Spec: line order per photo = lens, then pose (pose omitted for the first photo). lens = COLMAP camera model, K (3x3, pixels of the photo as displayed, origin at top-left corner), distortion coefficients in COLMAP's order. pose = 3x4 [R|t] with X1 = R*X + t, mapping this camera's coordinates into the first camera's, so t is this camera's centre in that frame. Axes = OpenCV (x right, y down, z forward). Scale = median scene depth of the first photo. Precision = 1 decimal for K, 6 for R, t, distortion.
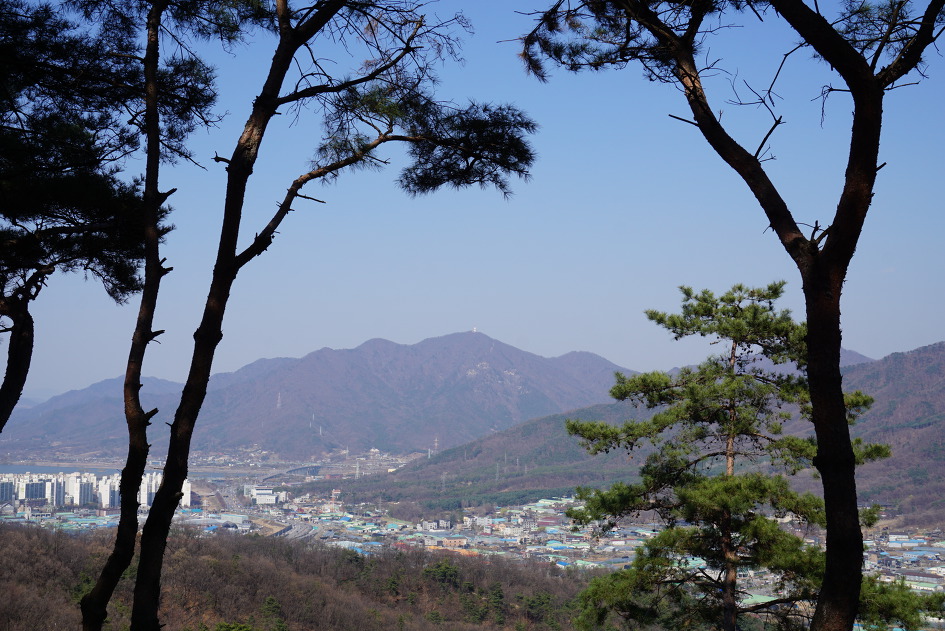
lens RADIAL K [[1214.5, 0, 472.5], [0, 1214.5, 315.5], [0, 0, 1]] dist [0.041785, 0.004607]
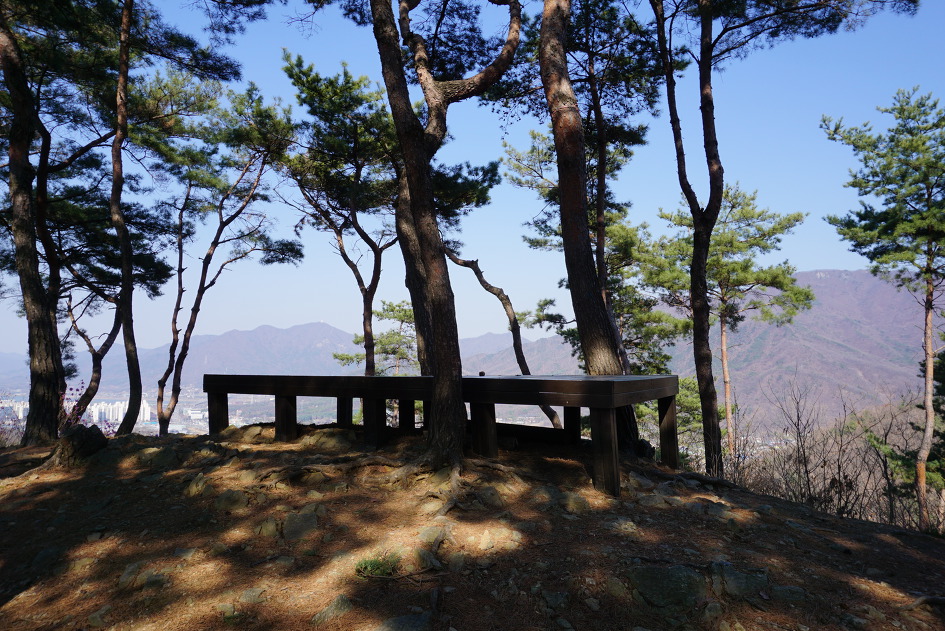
lens RADIAL K [[695.6, 0, 472.5], [0, 695.6, 315.5], [0, 0, 1]] dist [-0.008259, -0.001293]
pose [[0.978111, 0.026203, 0.206426, 0.116625], [-0.026109, 0.999654, -0.003181, 0.014965], [-0.206438, -0.002278, 0.978457, -0.872328]]
